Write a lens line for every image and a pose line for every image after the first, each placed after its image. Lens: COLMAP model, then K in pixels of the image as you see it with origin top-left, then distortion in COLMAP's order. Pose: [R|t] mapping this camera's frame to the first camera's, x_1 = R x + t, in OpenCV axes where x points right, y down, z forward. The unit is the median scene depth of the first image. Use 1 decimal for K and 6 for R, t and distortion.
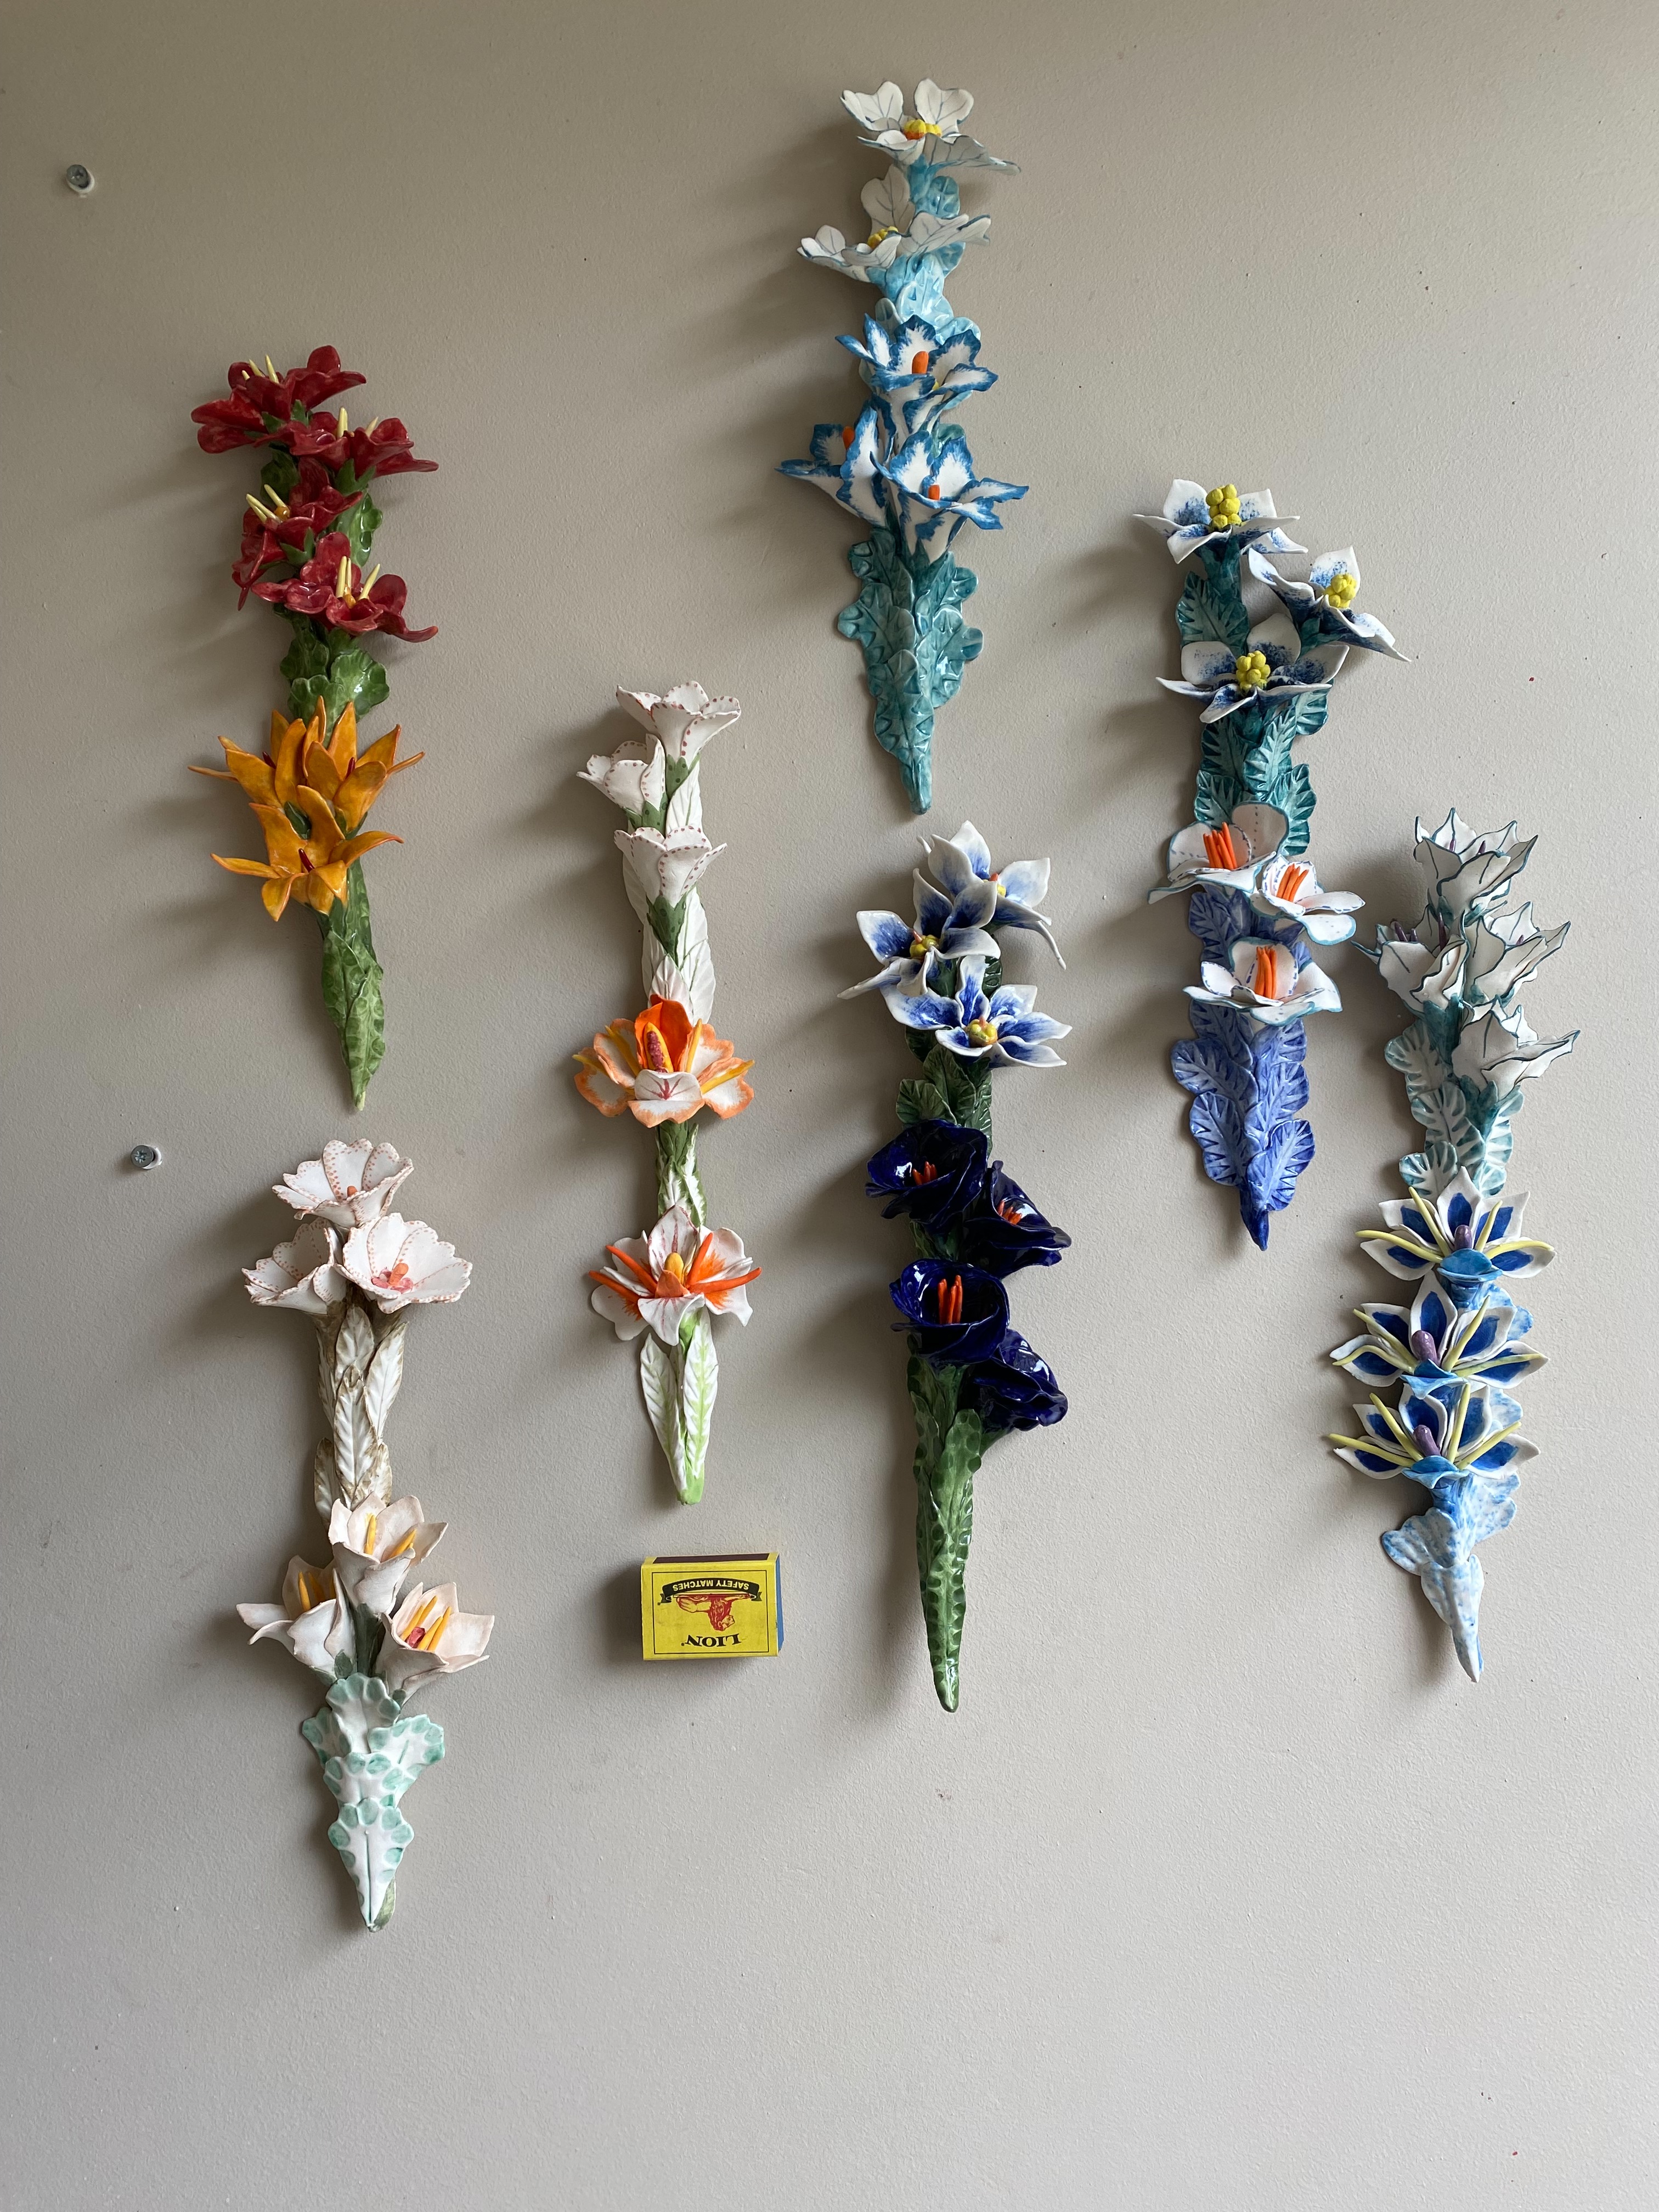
lens RADIAL K [[1643.1, 0, 849.3], [0, 1643.1, 1091.5], [0, 0, 1]] dist [0.030567, -0.038200]
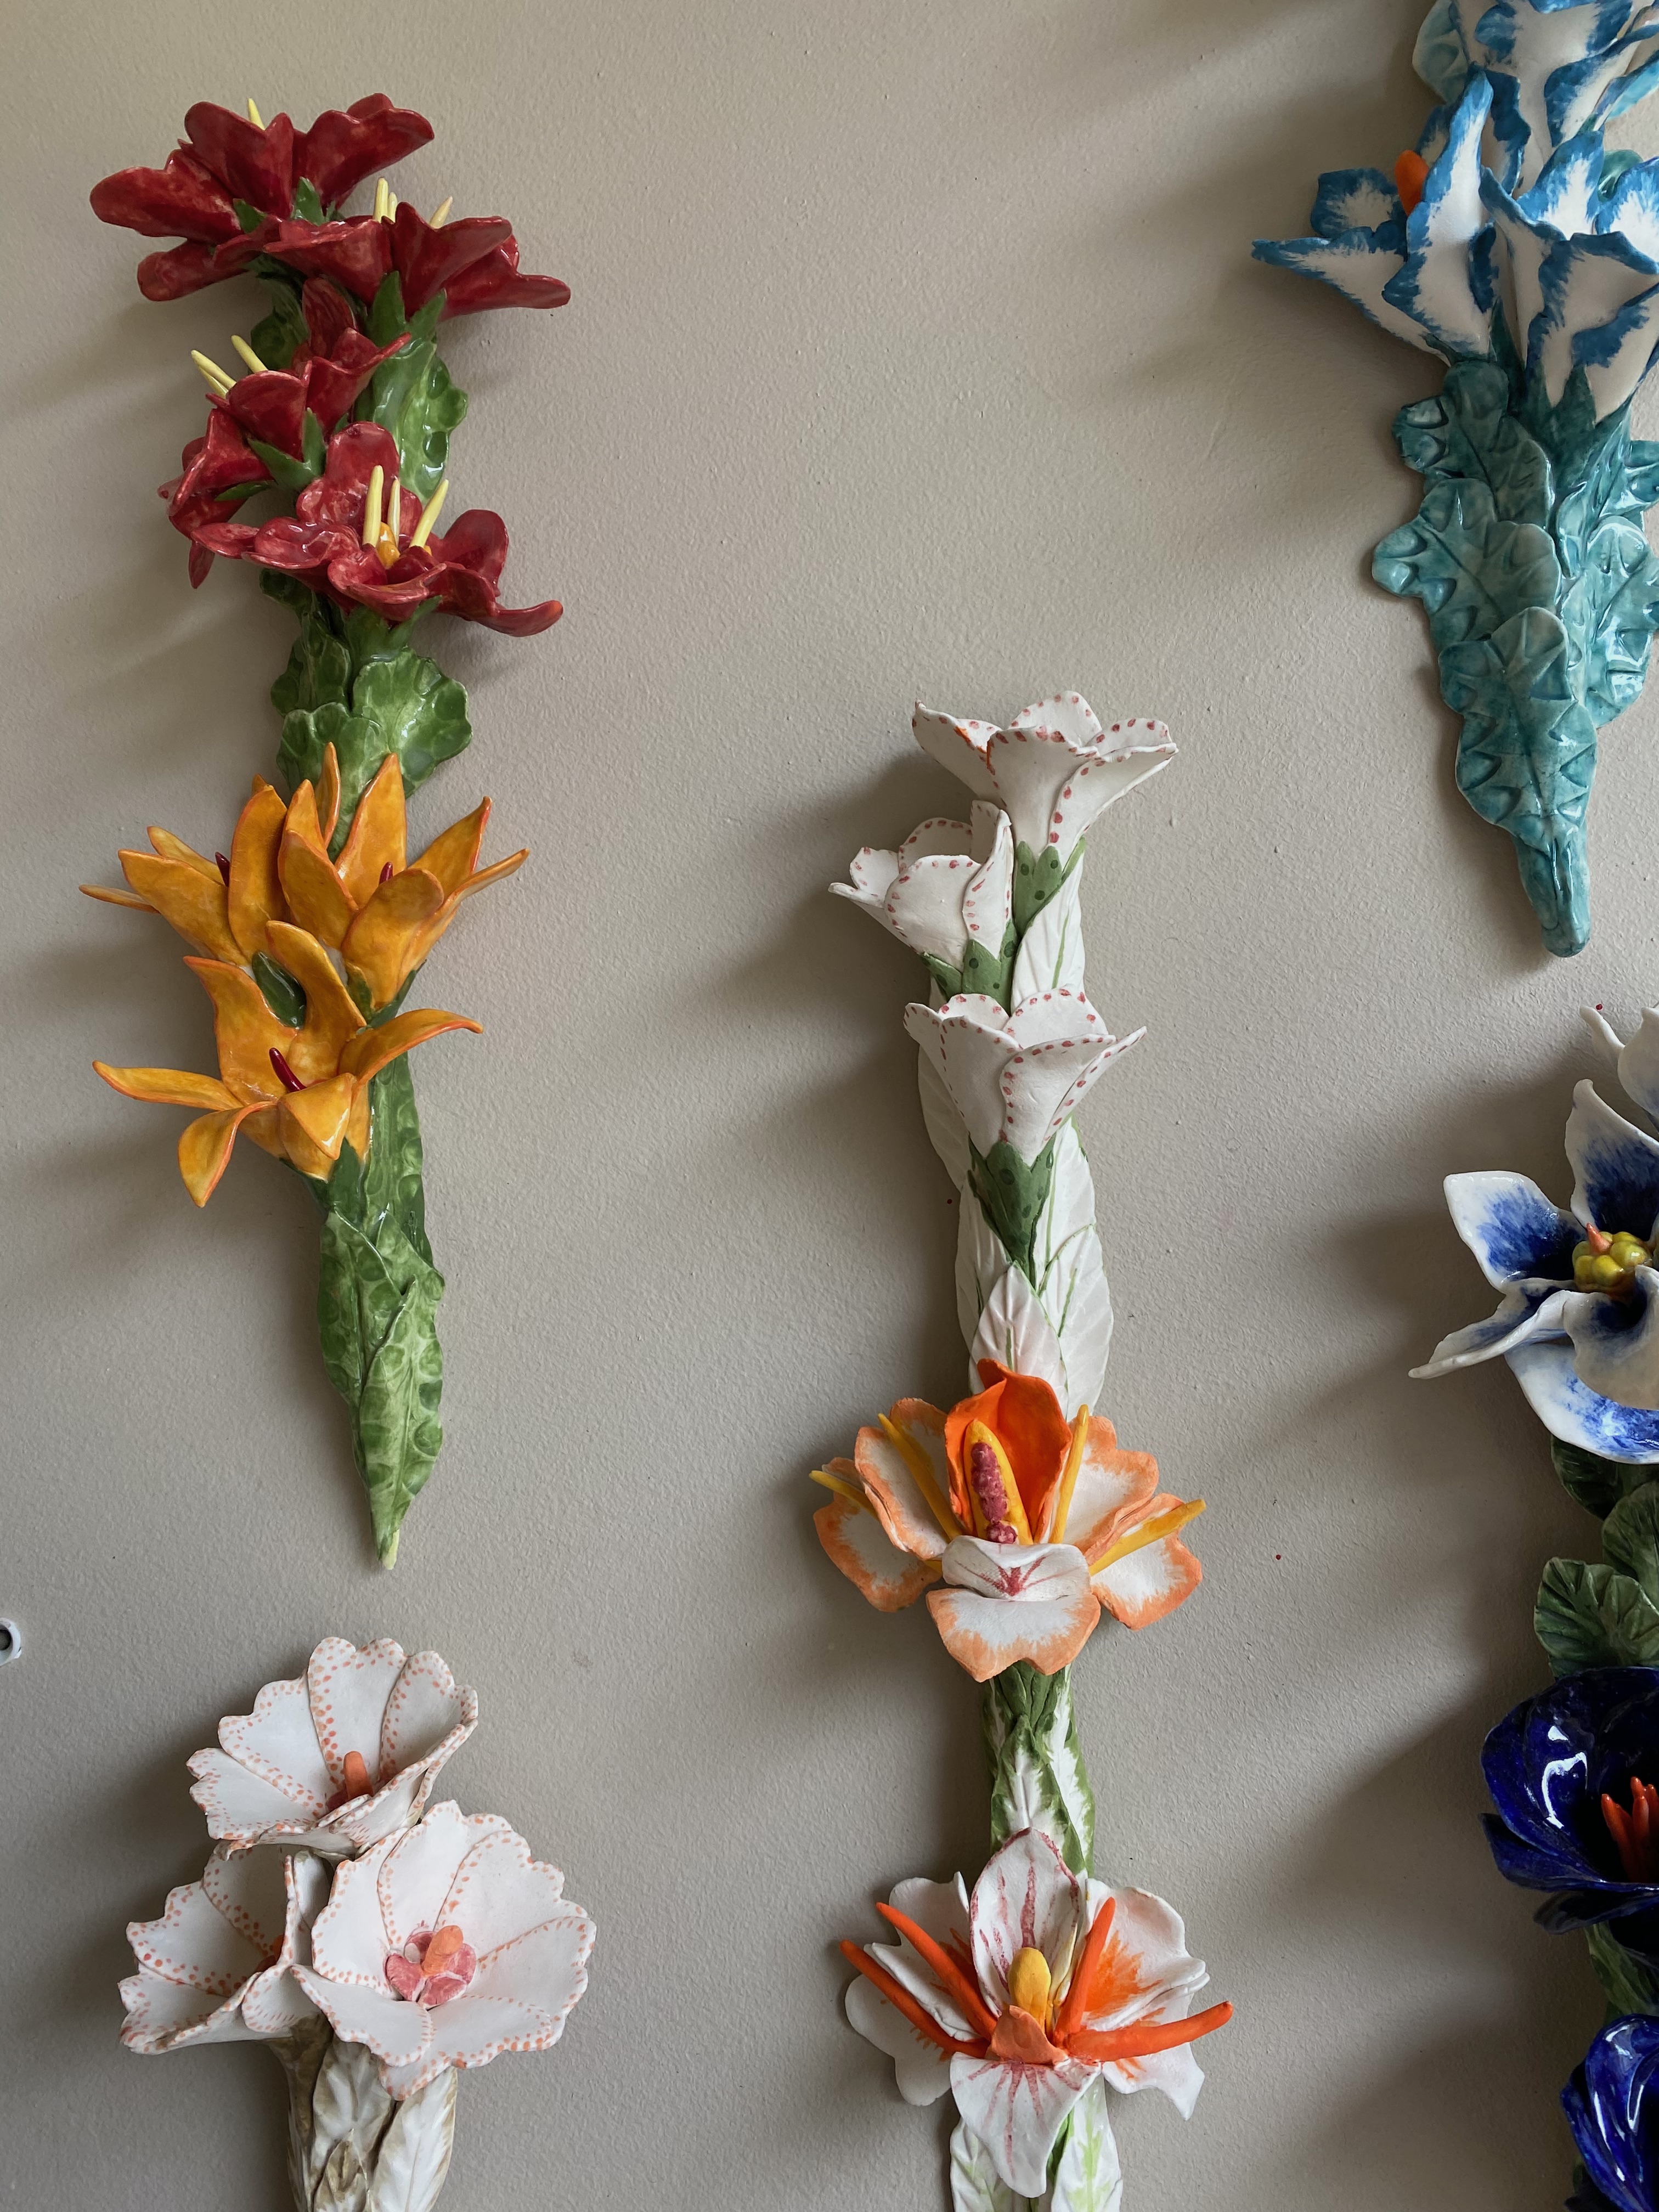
lens RADIAL K [[1643.1, 0, 842.9], [0, 1643.1, 1068.1], [0, 0, 1]] dist [0.030567, -0.038200]
pose [[0.988707, 0.000516, -0.149859, -0.088961], [-0.010958, 0.997566, -0.068858, -0.106187], [0.149459, 0.069722, 0.986307, 0.525652]]
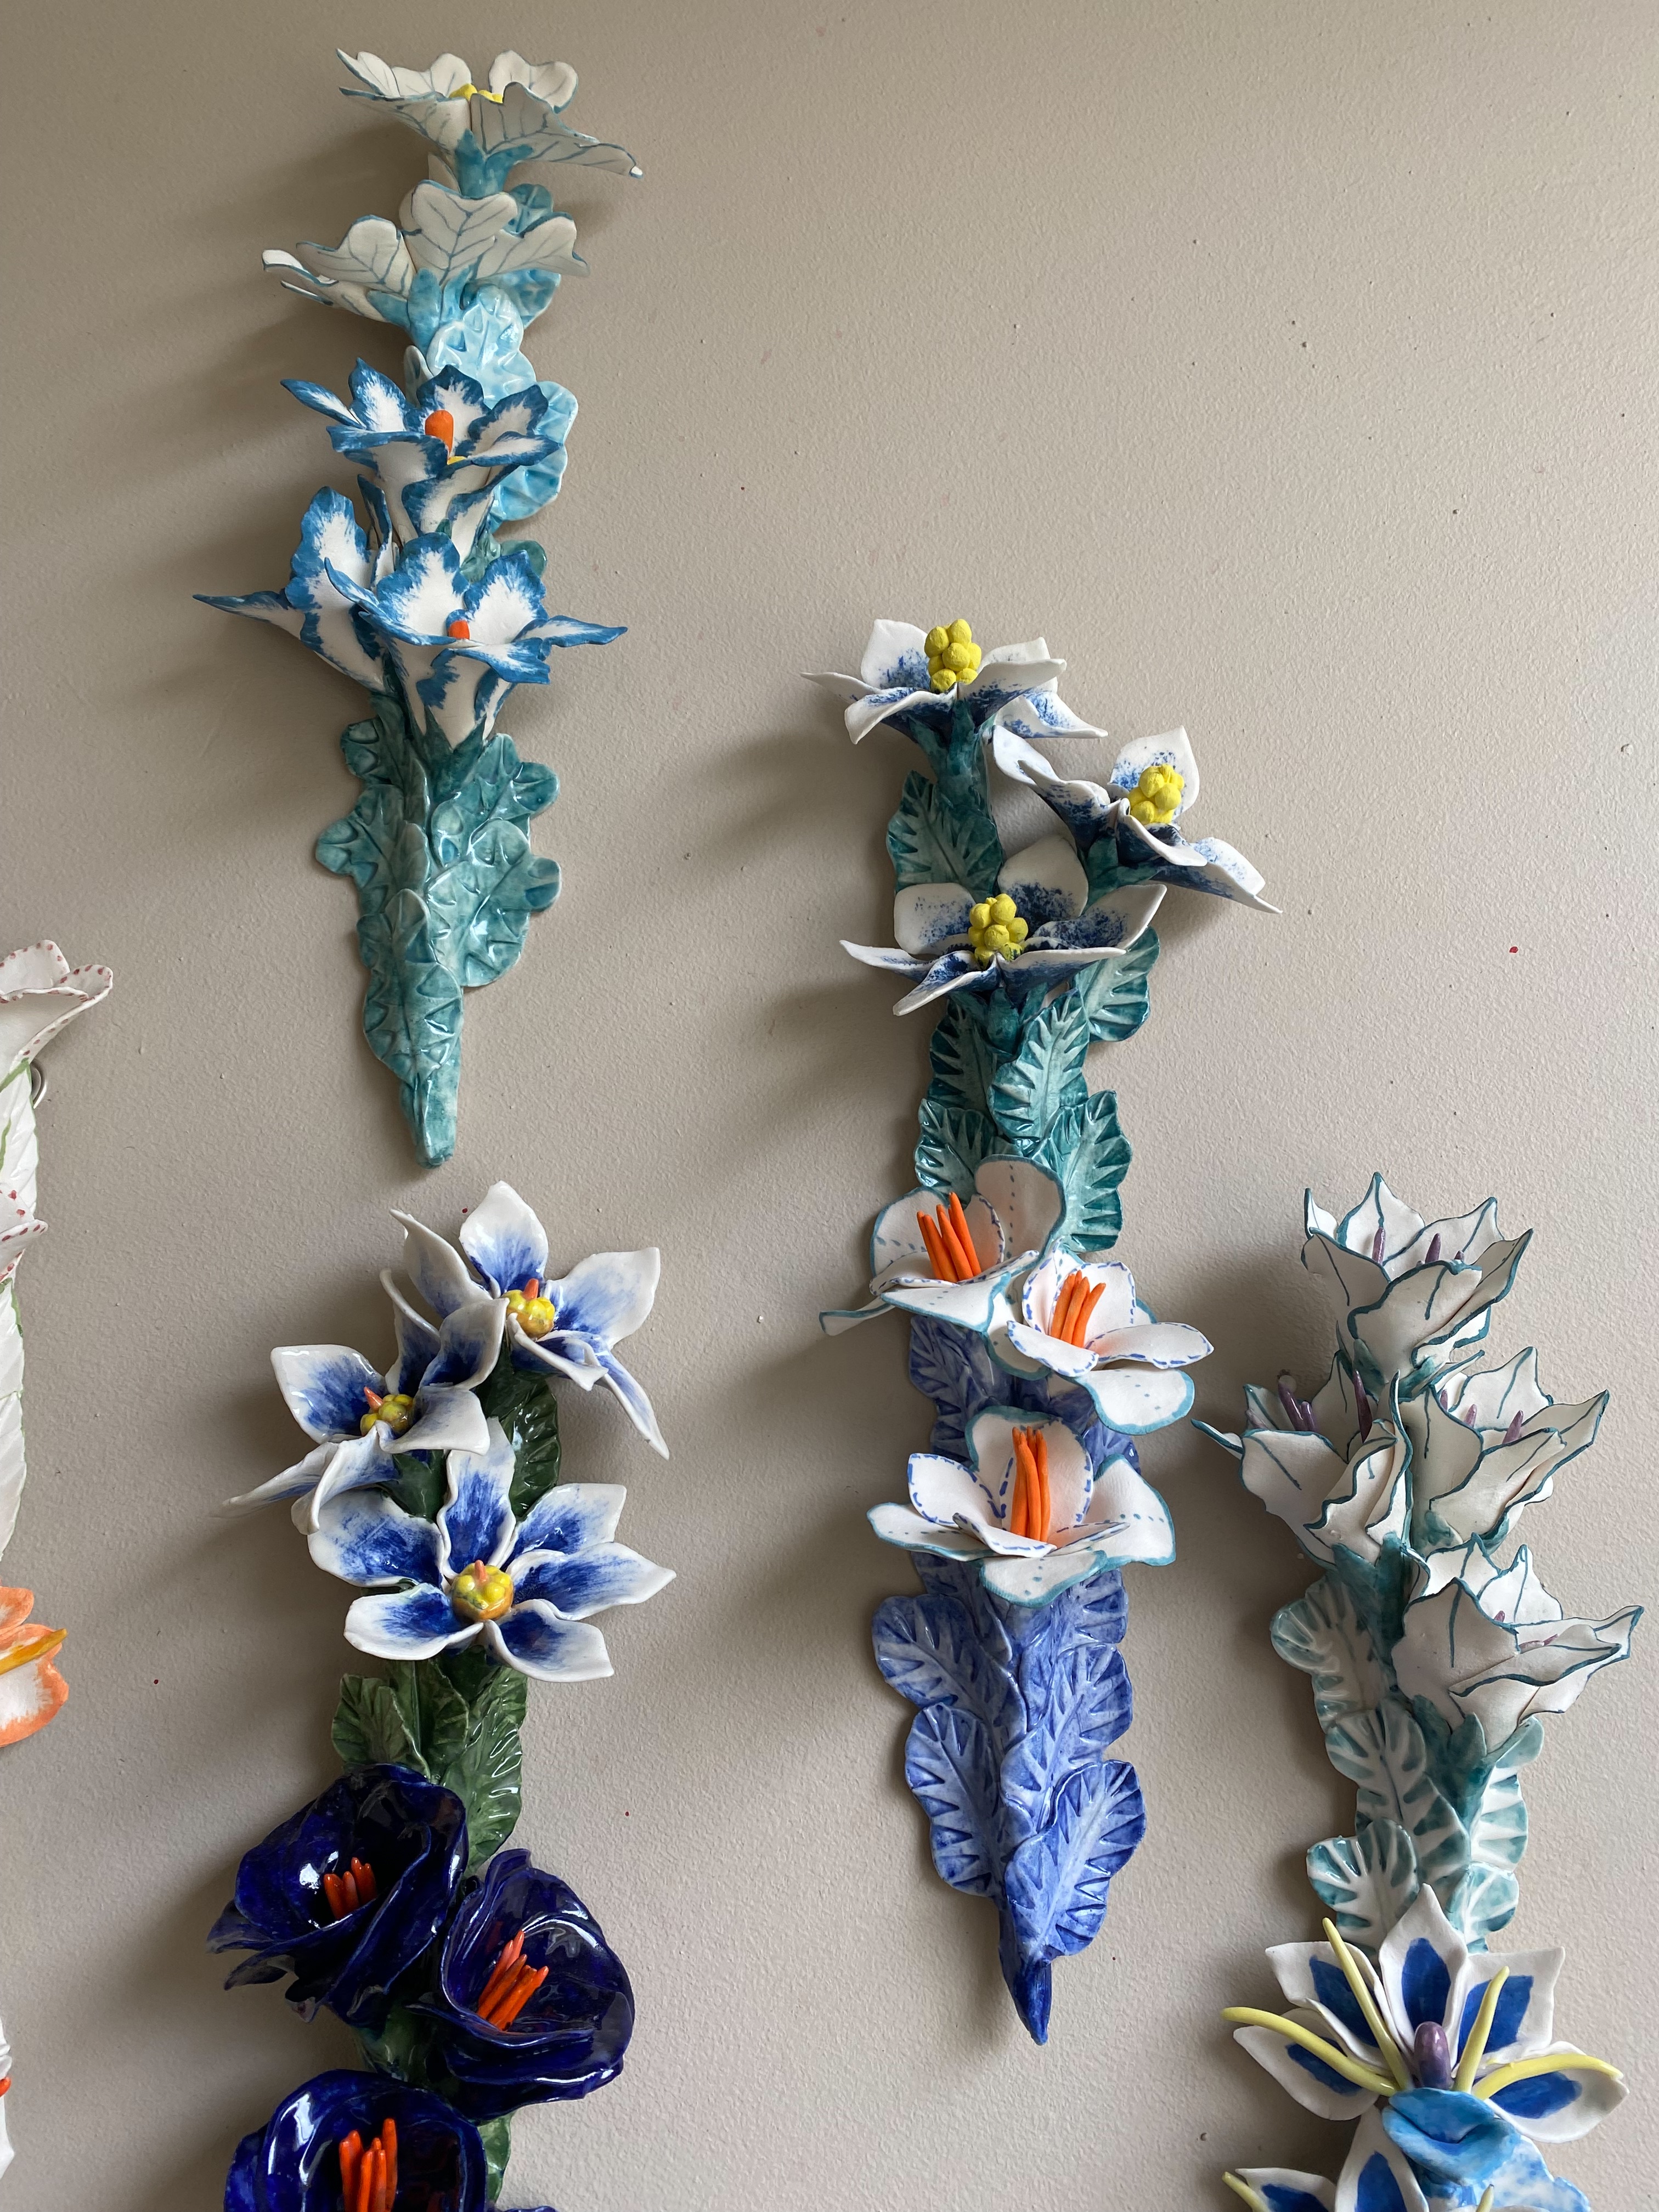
lens RADIAL K [[1643.1, 0, 859.3], [0, 1643.1, 1081.9], [0, 0, 1]] dist [0.030567, -0.038200]
pose [[0.999291, 0.008399, -0.036713, 0.215059], [-0.015258, 0.981519, -0.190756, -0.094842], [0.034432, 0.191181, 0.980951, 0.453009]]
